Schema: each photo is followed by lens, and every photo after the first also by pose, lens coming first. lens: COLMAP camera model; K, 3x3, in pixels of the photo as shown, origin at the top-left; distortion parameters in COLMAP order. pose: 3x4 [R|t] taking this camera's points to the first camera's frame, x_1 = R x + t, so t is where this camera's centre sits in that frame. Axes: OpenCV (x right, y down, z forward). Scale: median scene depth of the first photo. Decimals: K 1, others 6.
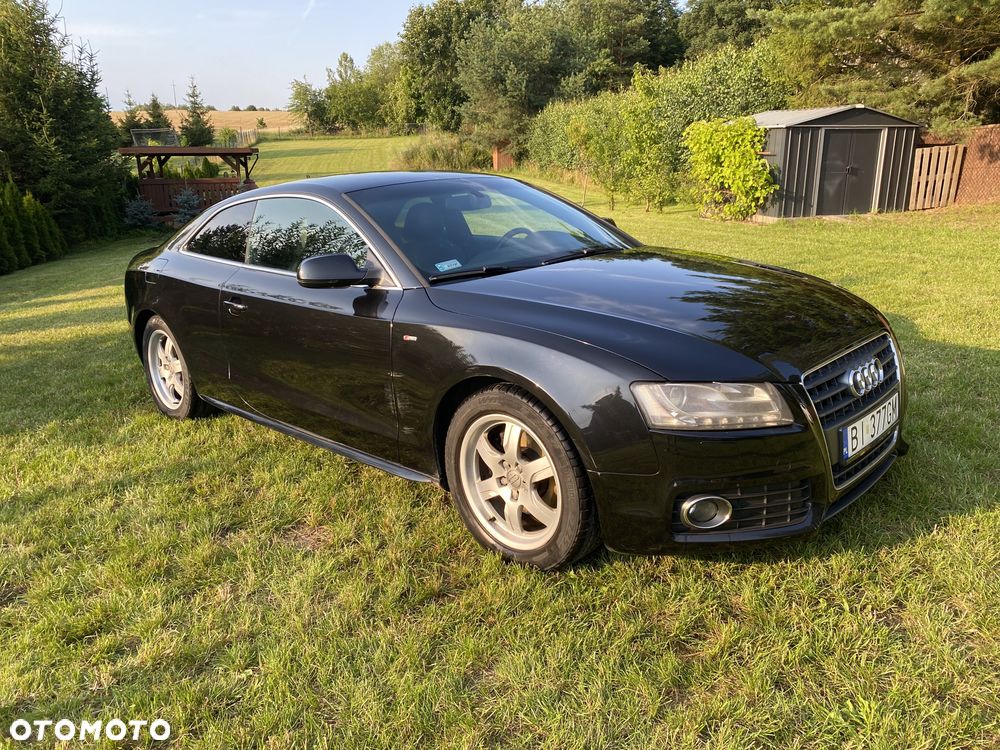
lens RADIAL K [[760.1, 0, 506.5], [0, 760.1, 365.3], [0, 0, 1]] dist [0.030485, -0.030835]
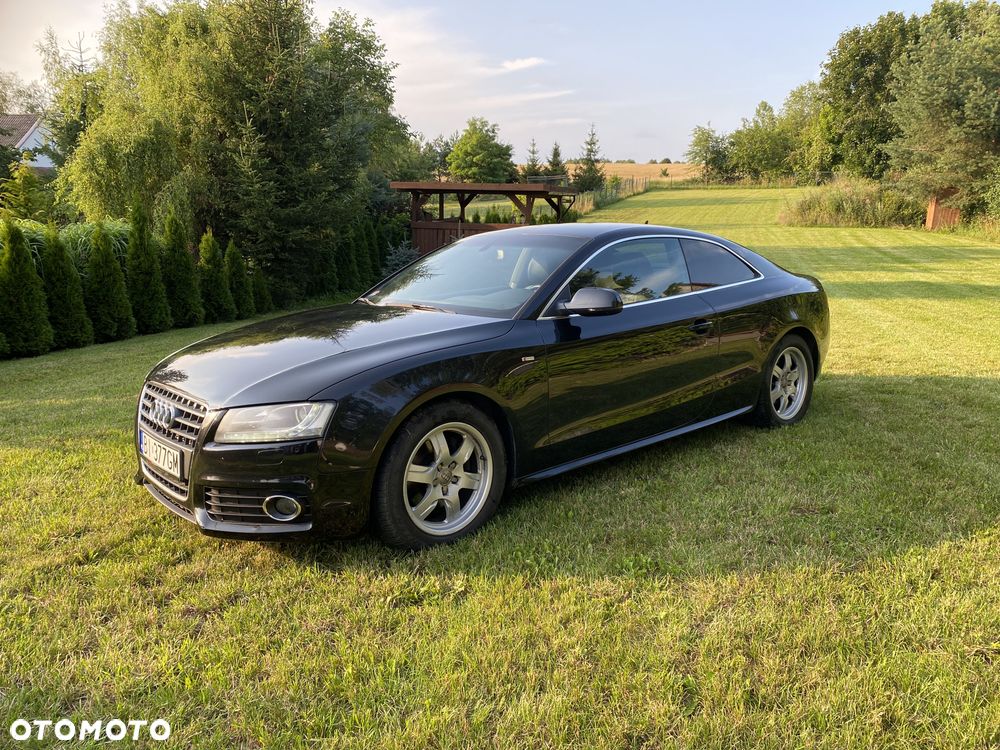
lens RADIAL K [[760.1, 0, 495.4], [0, 760.1, 372.2], [0, 0, 1]] dist [0.030485, -0.030835]
pose [[0.865168, 0.133851, -0.483289, -0.000918], [-0.161065, 0.986829, -0.015024, -0.049705], [0.474913, 0.090840, 0.875332, 0.200355]]
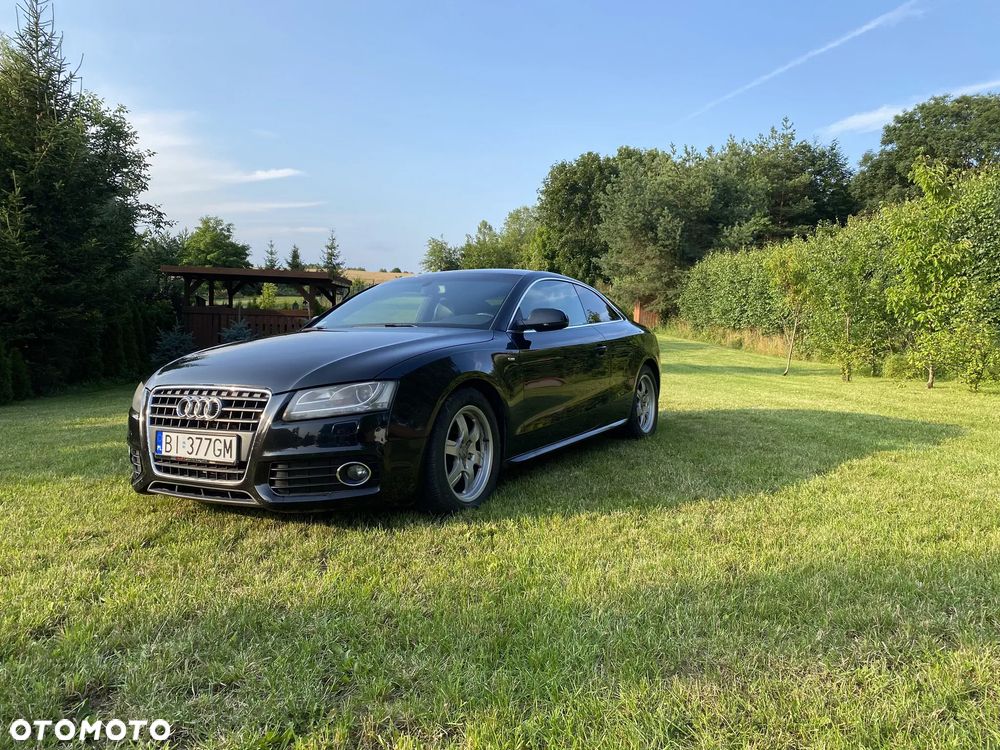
lens RADIAL K [[760.1, 0, 506.6], [0, 760.1, 372.9], [0, 0, 1]] dist [0.030485, -0.030835]
pose [[0.985444, 0.057827, -0.159863, -0.021006], [-0.088720, 0.977090, -0.193455, -0.032844], [0.145014, 0.204822, 0.967997, 0.178635]]
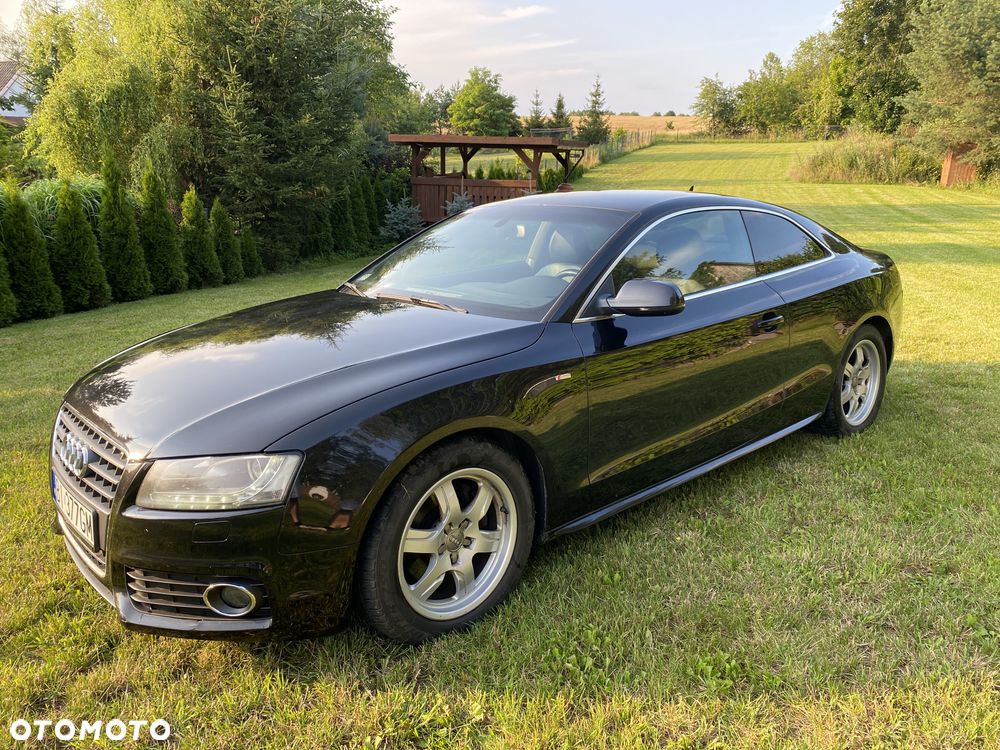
lens RADIAL K [[760.1, 0, 507.4], [0, 760.1, 365.9], [0, 0, 1]] dist [0.030485, -0.030835]
pose [[0.871553, 0.158093, -0.464114, -0.012234], [-0.161773, 0.986303, 0.032178, -0.054816], [0.462844, 0.047036, 0.885191, 0.215484]]
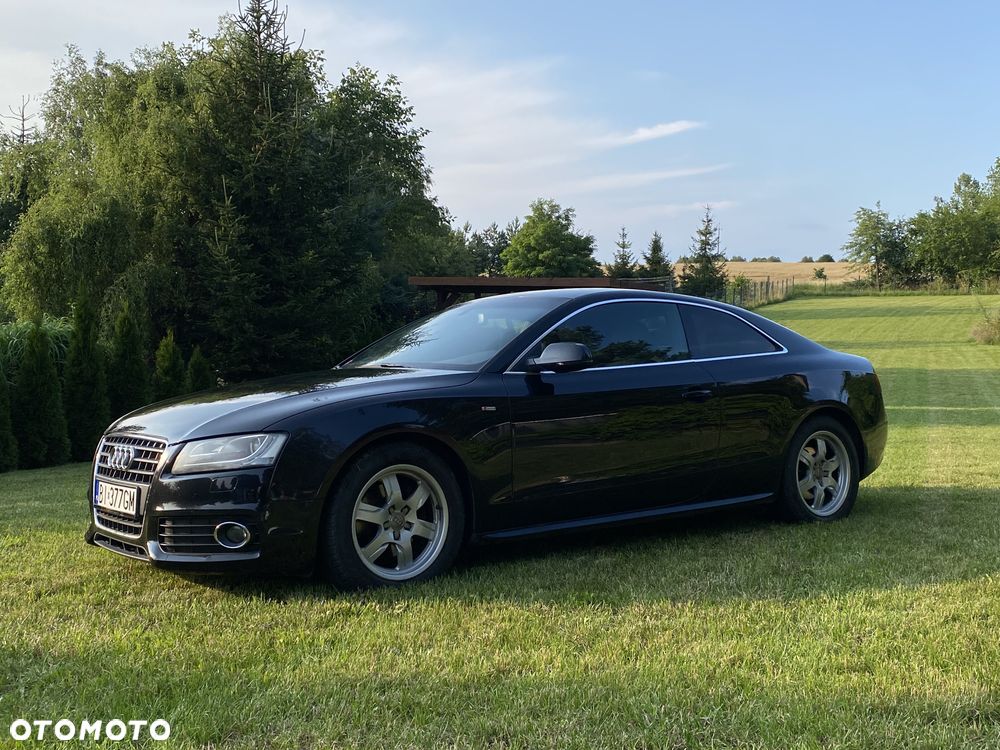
lens RADIAL K [[1130.2, 0, 497.7], [0, 1130.2, 375.5], [0, 0, 1]] dist [0.055216, 0.000000]
pose [[0.828504, 0.052741, -0.557493, 0.027728], [-0.175765, 0.969736, -0.169468, -0.037035], [0.531683, 0.238393, 0.812700, 0.177664]]
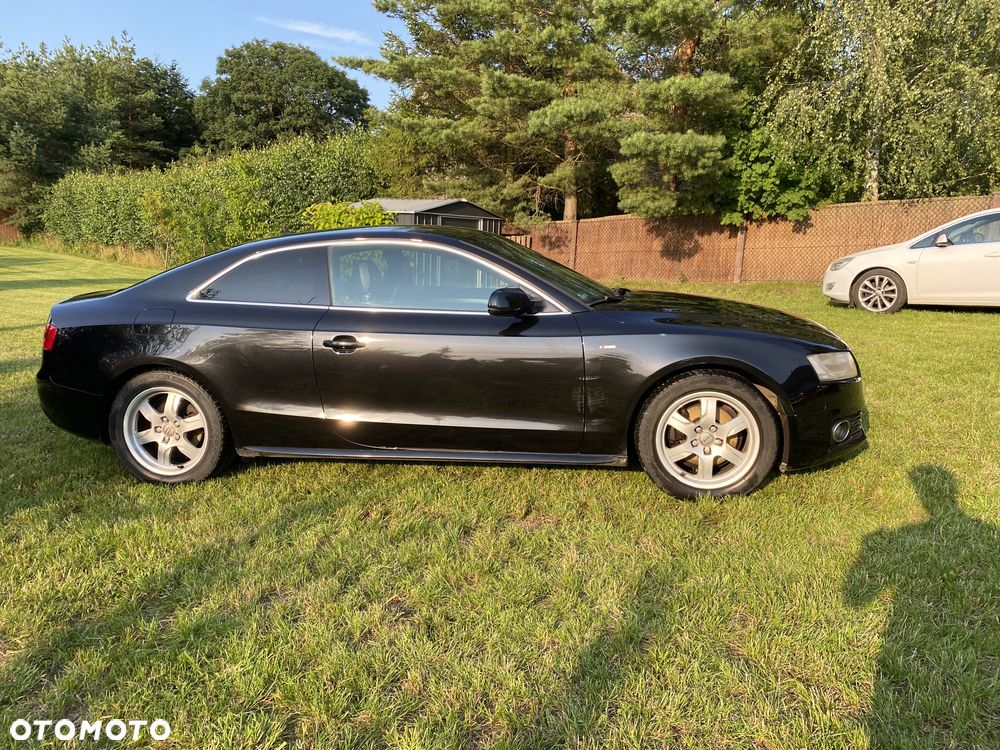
lens RADIAL K [[760.1, 0, 510.0], [0, 760.1, 377.7], [0, 0, 1]] dist [0.030485, -0.030835]
pose [[0.808776, -0.066975, 0.584291, -0.065616], [0.119990, 0.991389, -0.052452, 0.004127], [-0.575746, 0.112531, 0.809848, 0.003772]]
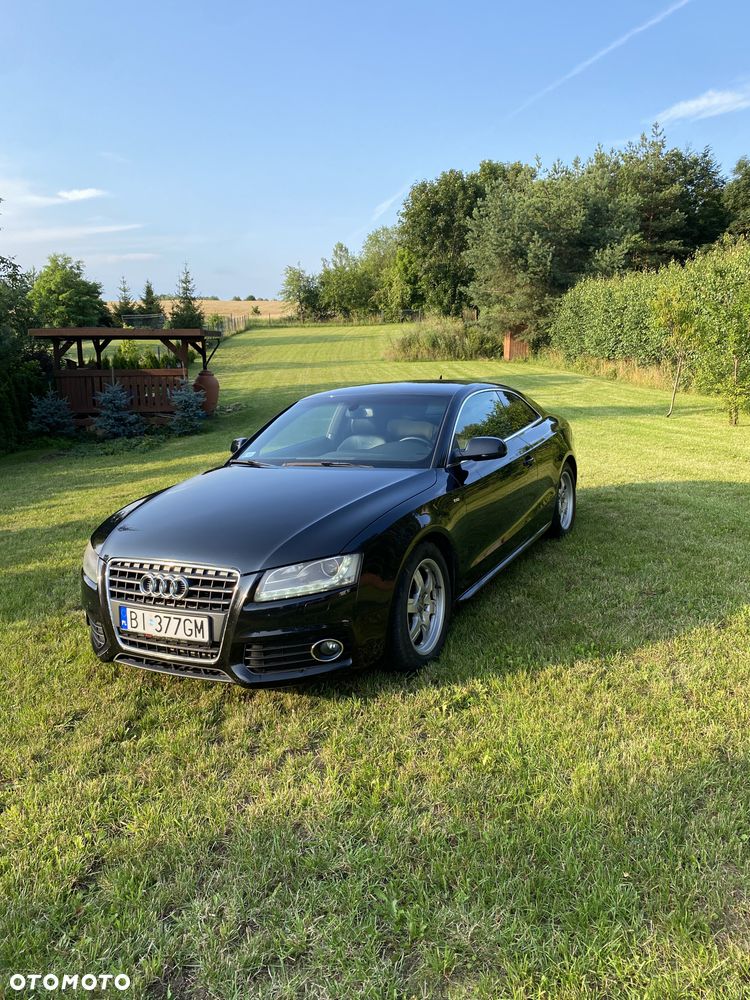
lens RADIAL K [[760.1, 0, 378.7], [0, 760.1, 498.2], [0, 0, 1]] dist [0.030485, -0.030835]
pose [[0.989039, 0.035132, -0.143416, -0.031715], [-0.044924, 0.996833, -0.065619, -0.046440], [0.140656, 0.071343, 0.987485, 0.176038]]
